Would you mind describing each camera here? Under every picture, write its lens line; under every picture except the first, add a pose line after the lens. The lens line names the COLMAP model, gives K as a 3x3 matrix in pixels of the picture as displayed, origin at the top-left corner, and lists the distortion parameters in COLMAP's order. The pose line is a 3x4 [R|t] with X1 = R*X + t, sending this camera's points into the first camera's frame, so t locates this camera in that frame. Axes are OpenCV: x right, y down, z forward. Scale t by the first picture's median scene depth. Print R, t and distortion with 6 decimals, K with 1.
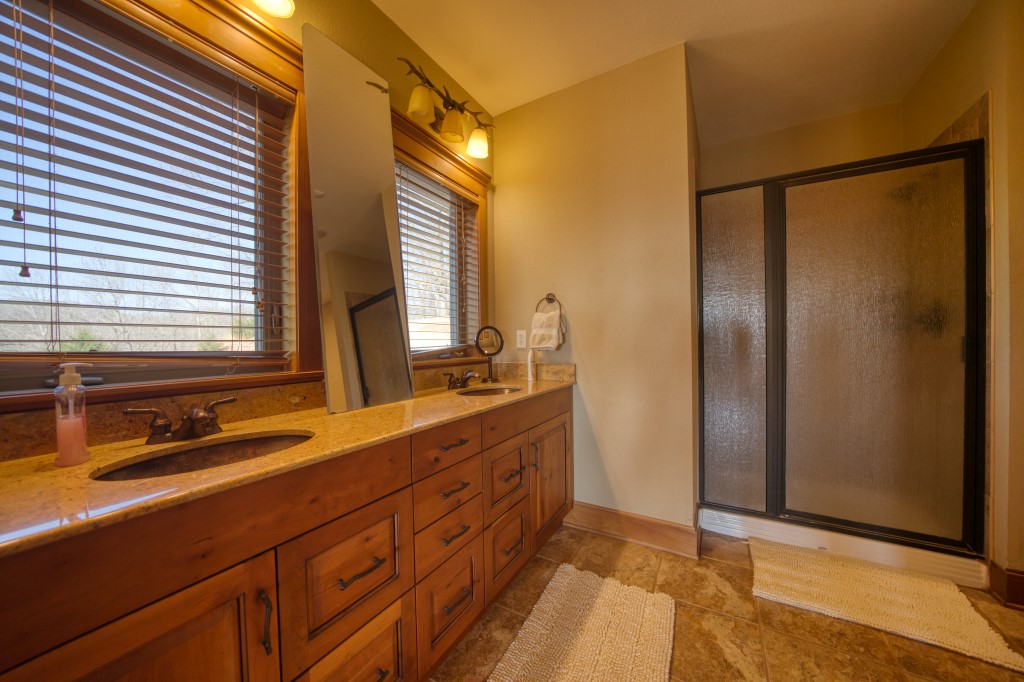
lens RADIAL K [[355.1, 0, 510.6], [0, 355.1, 341.2], [0, 0, 1]] dist [-0.013370, 0.000192]
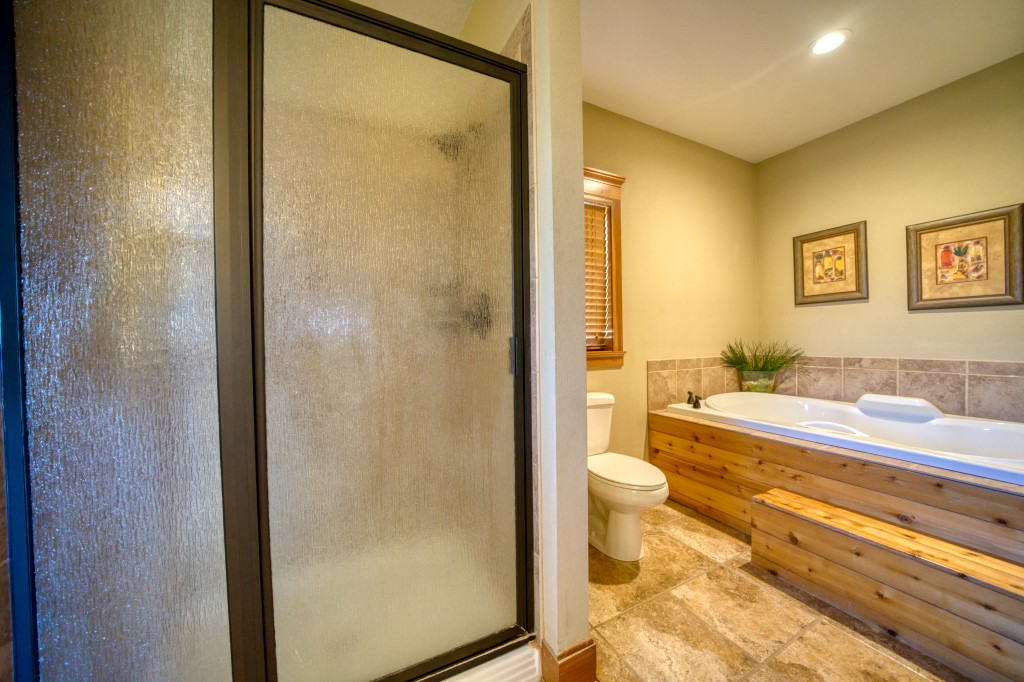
lens RADIAL K [[355.1, 0, 512.5], [0, 355.1, 339.5], [0, 0, 1]] dist [-0.013370, 0.000192]
pose [[0.554207, -0.006325, 0.832355, 0.733298], [0.015468, 0.999877, -0.002701, -0.007166], [-0.832235, 0.014372, 0.554237, 0.621622]]
